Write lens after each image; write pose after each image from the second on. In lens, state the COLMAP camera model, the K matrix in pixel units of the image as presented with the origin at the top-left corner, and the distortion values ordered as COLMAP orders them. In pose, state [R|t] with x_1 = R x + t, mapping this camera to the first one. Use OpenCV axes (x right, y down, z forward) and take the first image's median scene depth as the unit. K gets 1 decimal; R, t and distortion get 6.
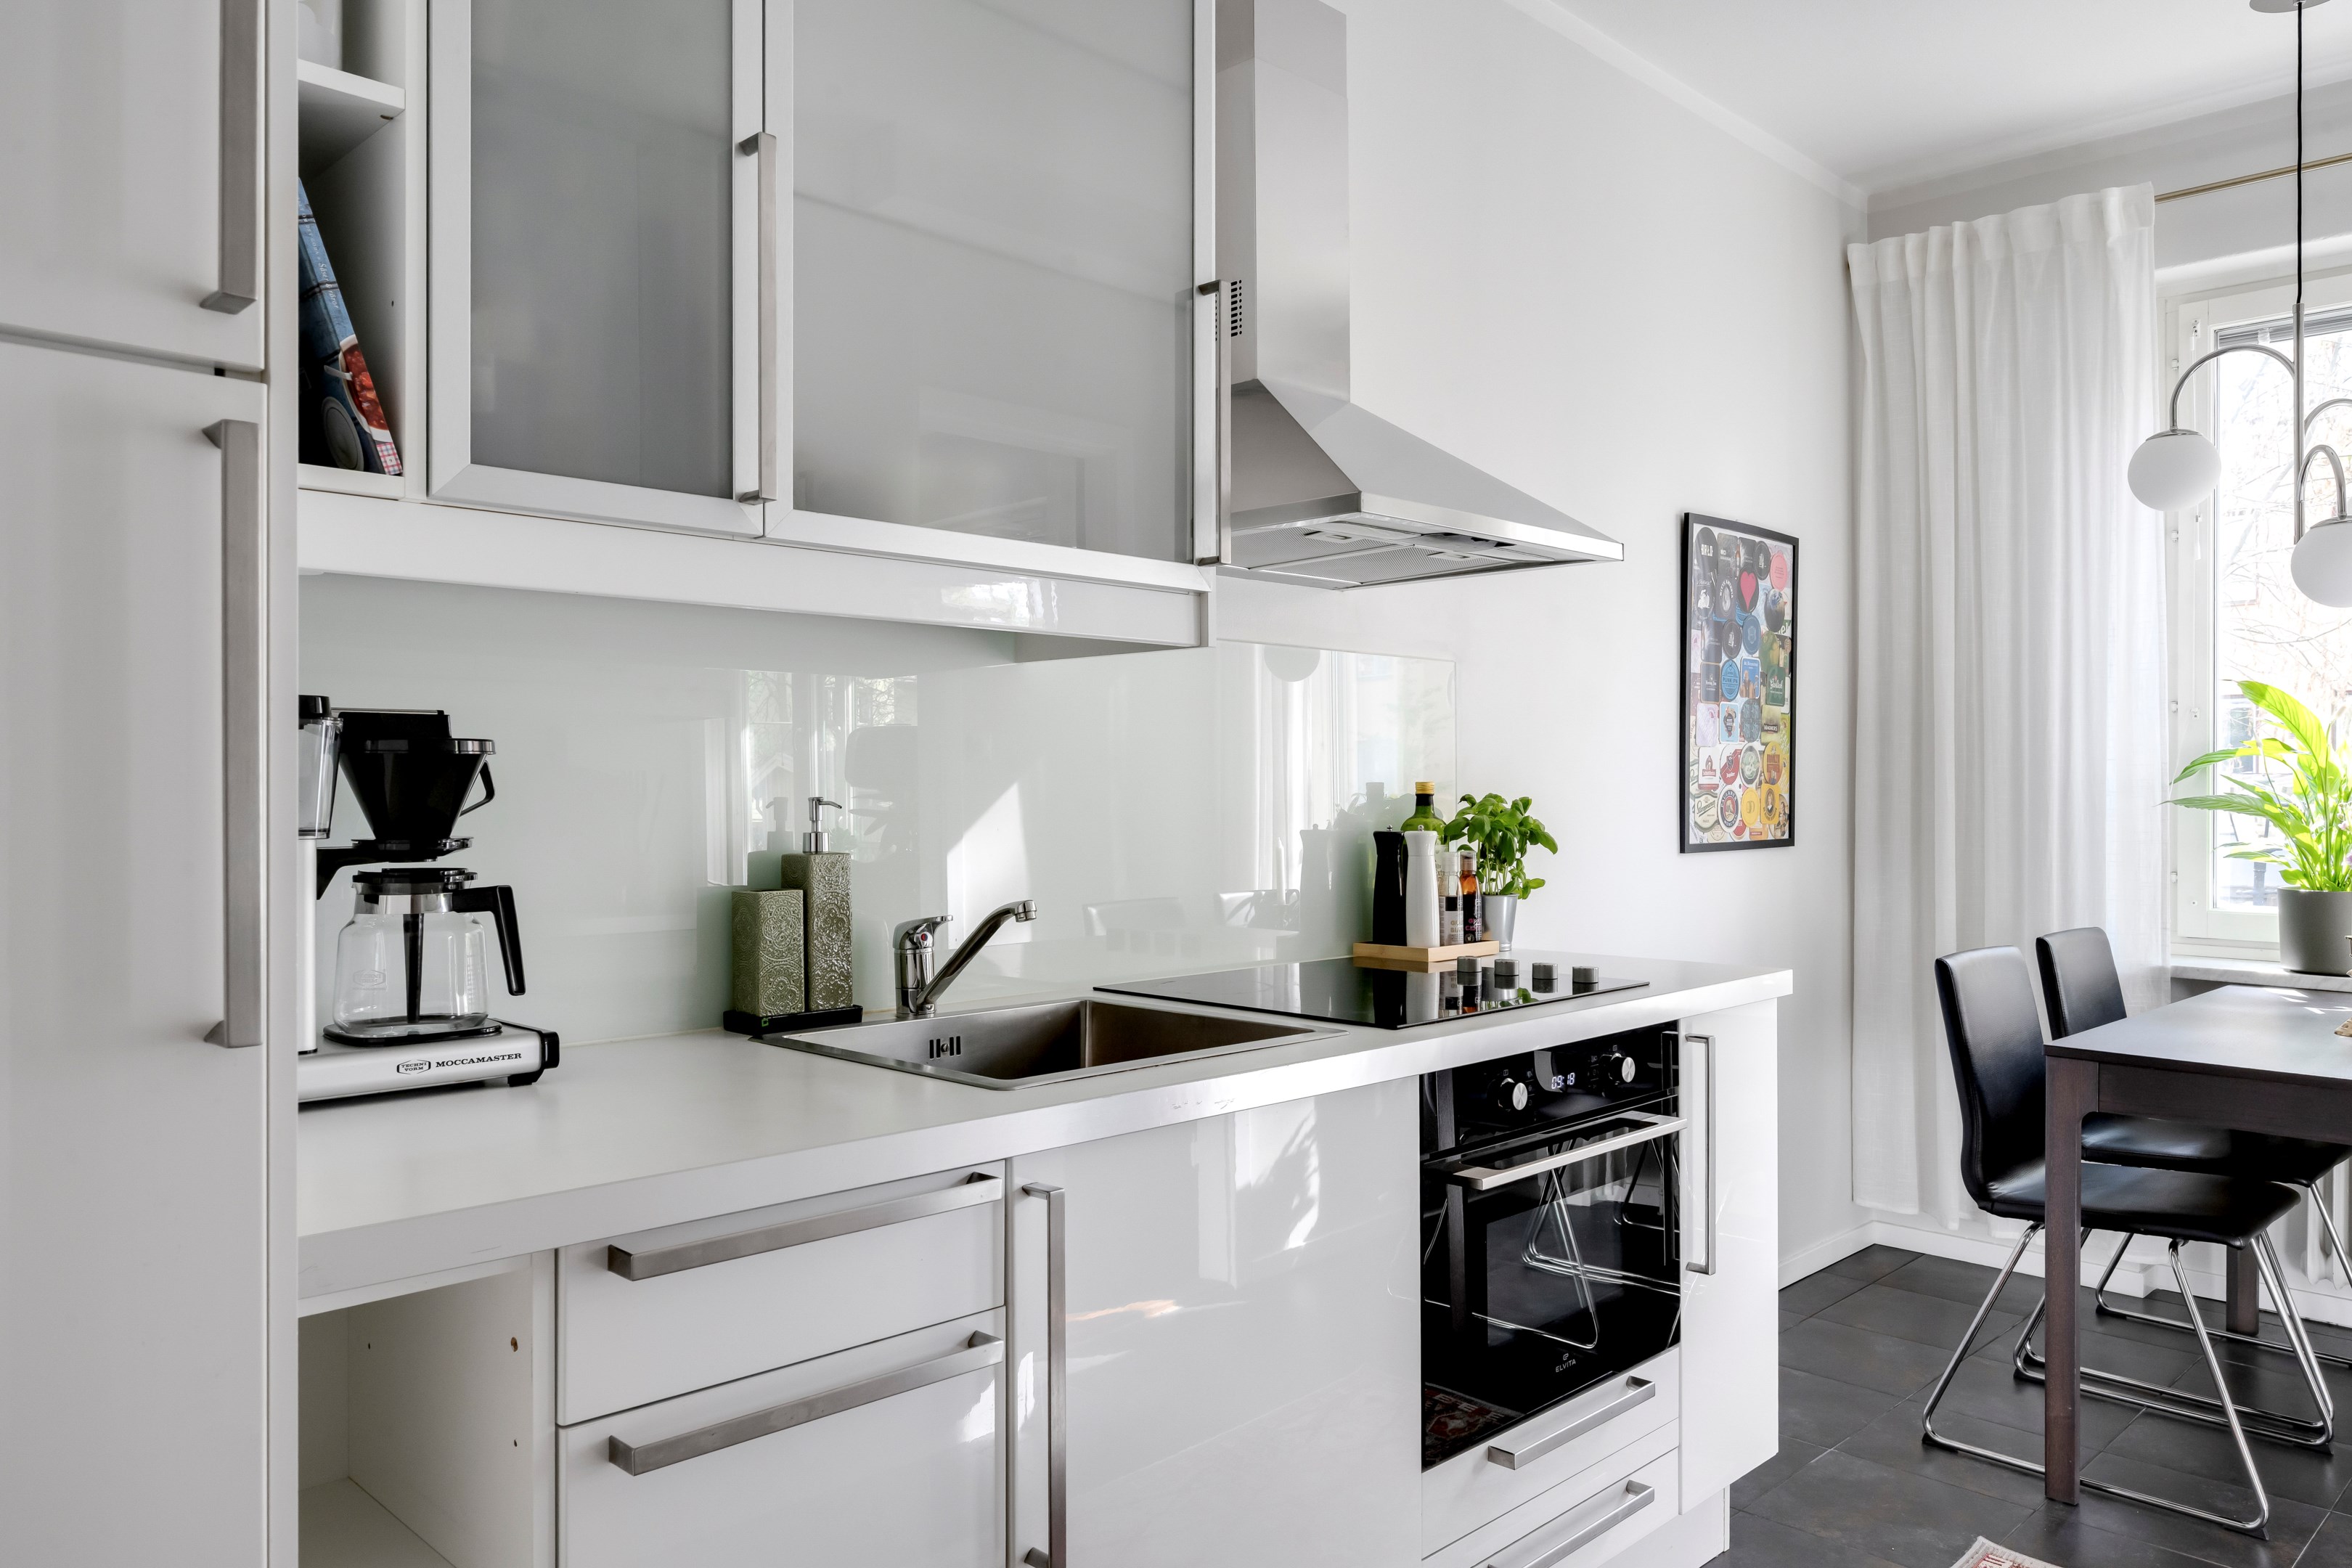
lens RADIAL K [[1588.2, 0, 1172.7], [0, 1588.2, 795.9], [0, 0, 1]] dist [-0.013116, 0.008542]
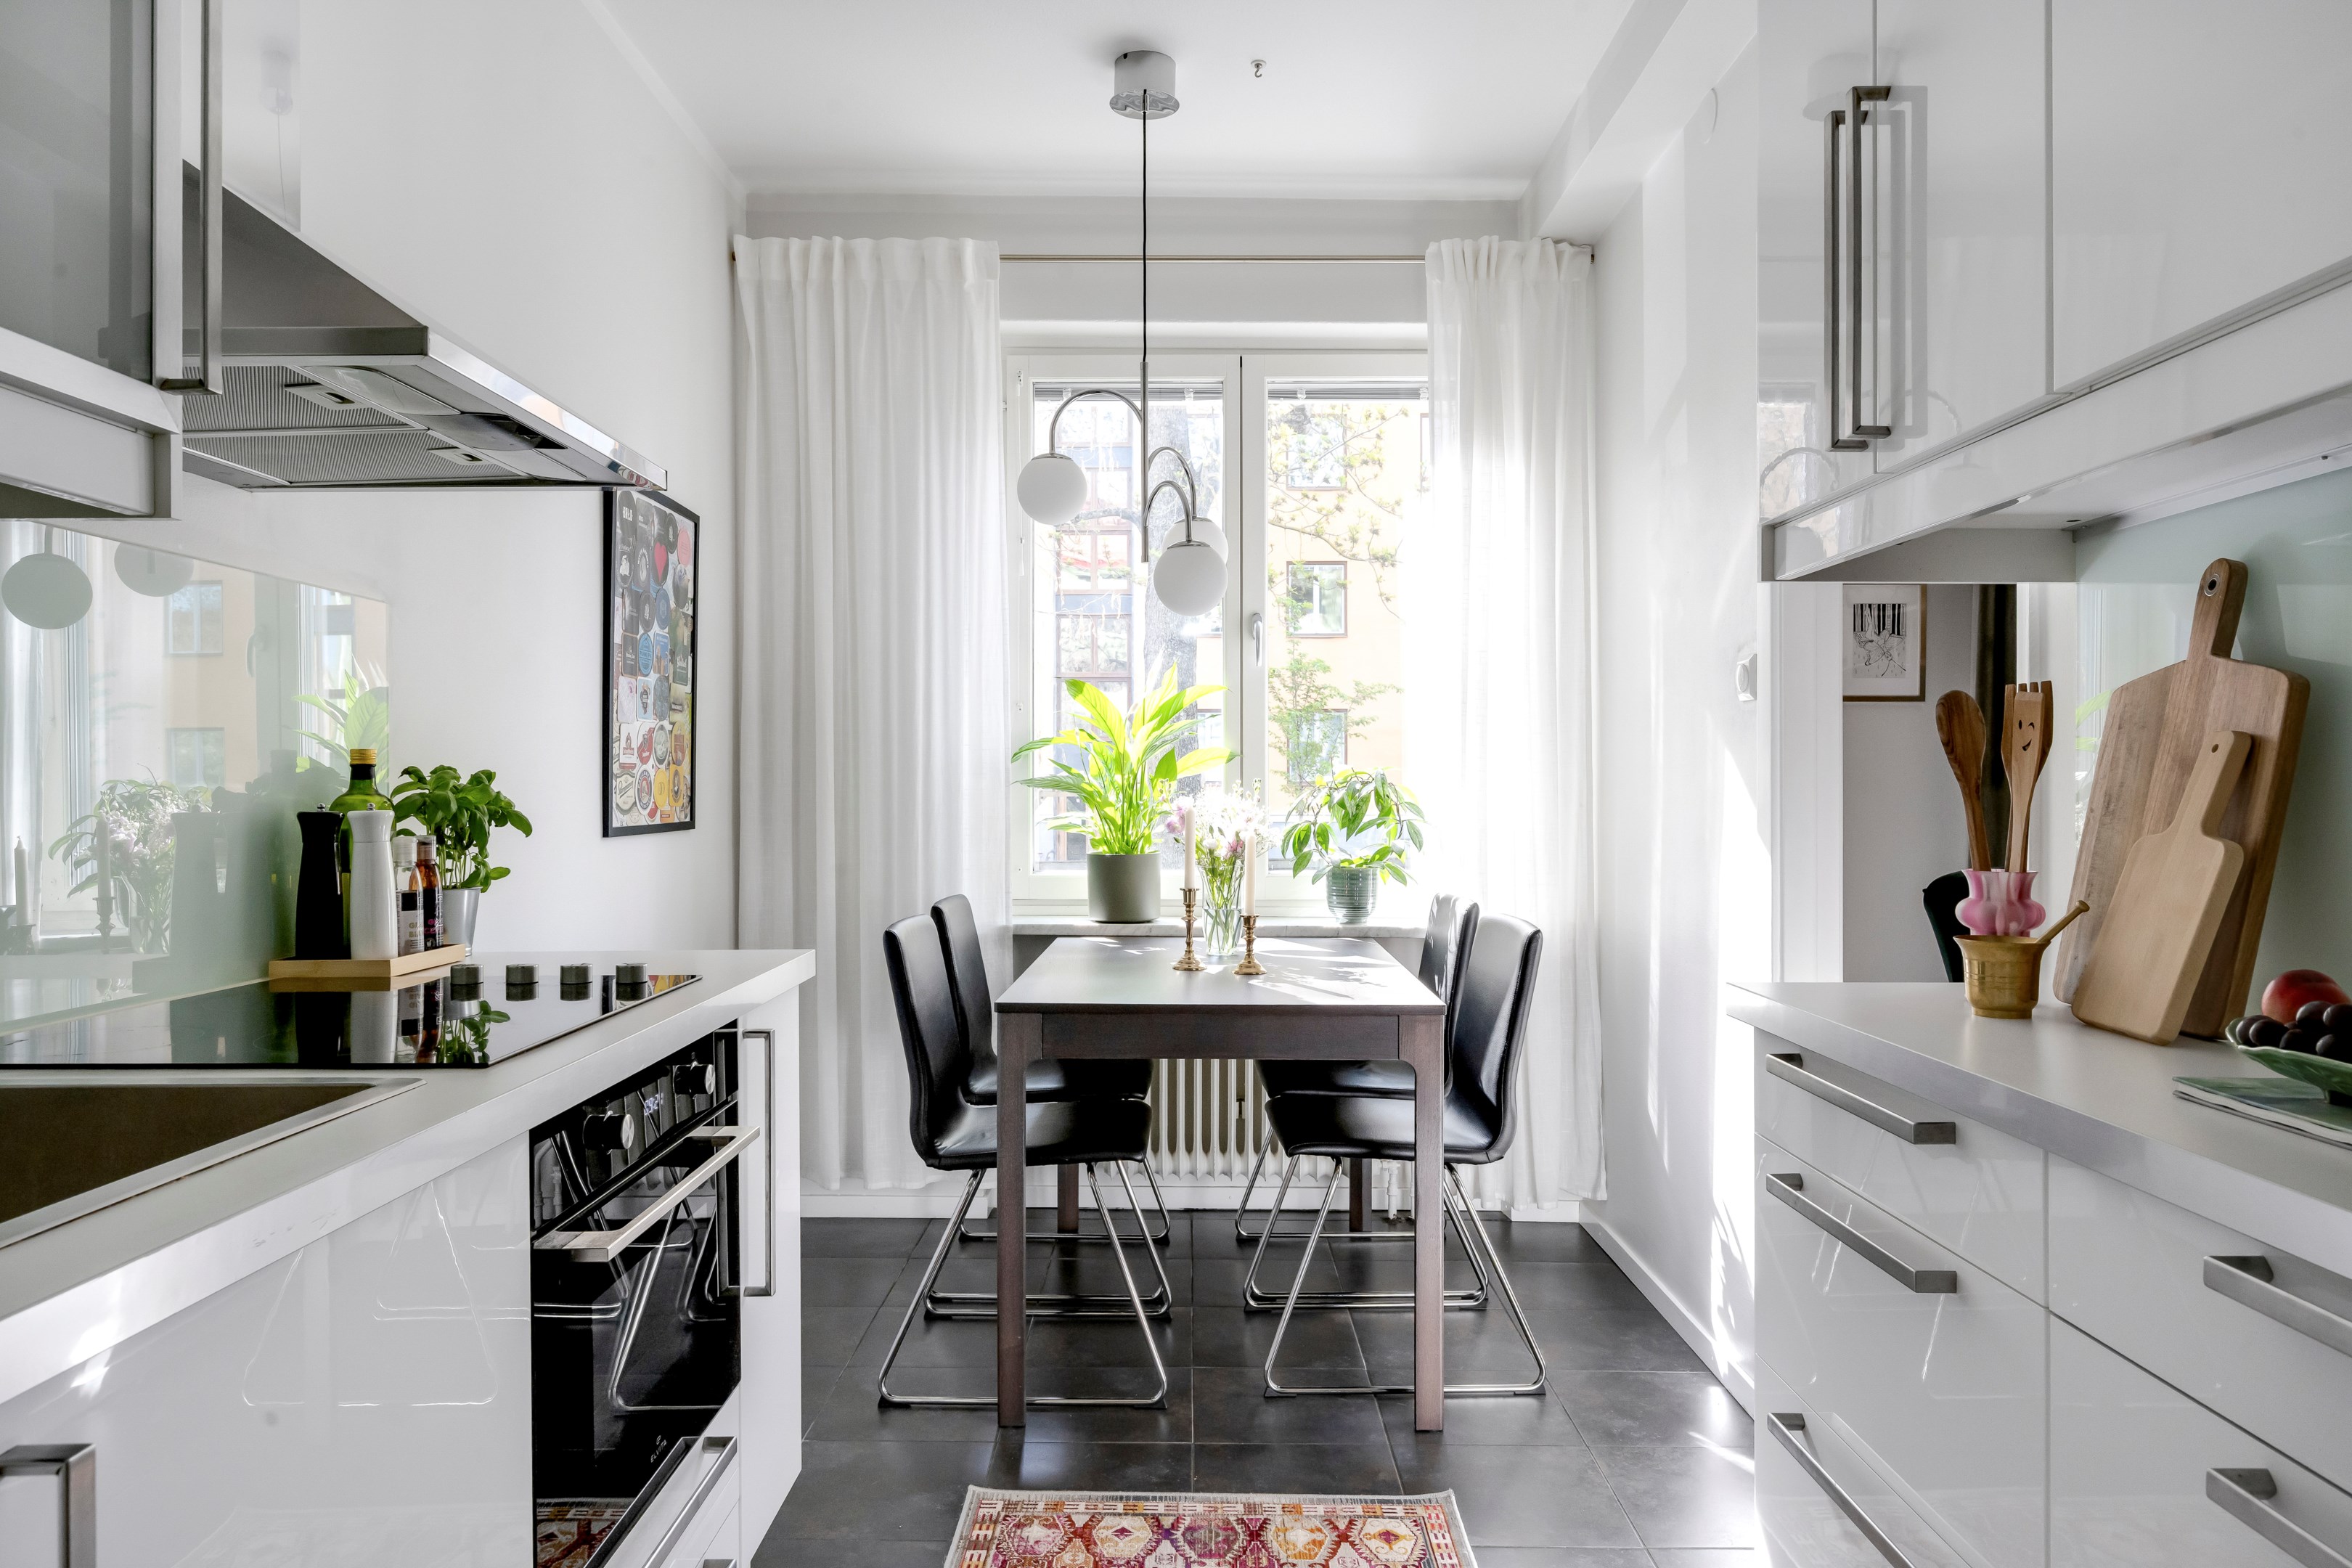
lens RADIAL K [[1491.5, 0, 1127.6], [0, 1491.5, 778.7], [0, 0, 1]] dist [-0.005662, 0.001968]
pose [[0.708562, 0.002454, 0.705644, -0.087039], [0.006673, 0.999926, -0.010178, 0.014796], [-0.705617, 0.011920, 0.708493, 0.195292]]
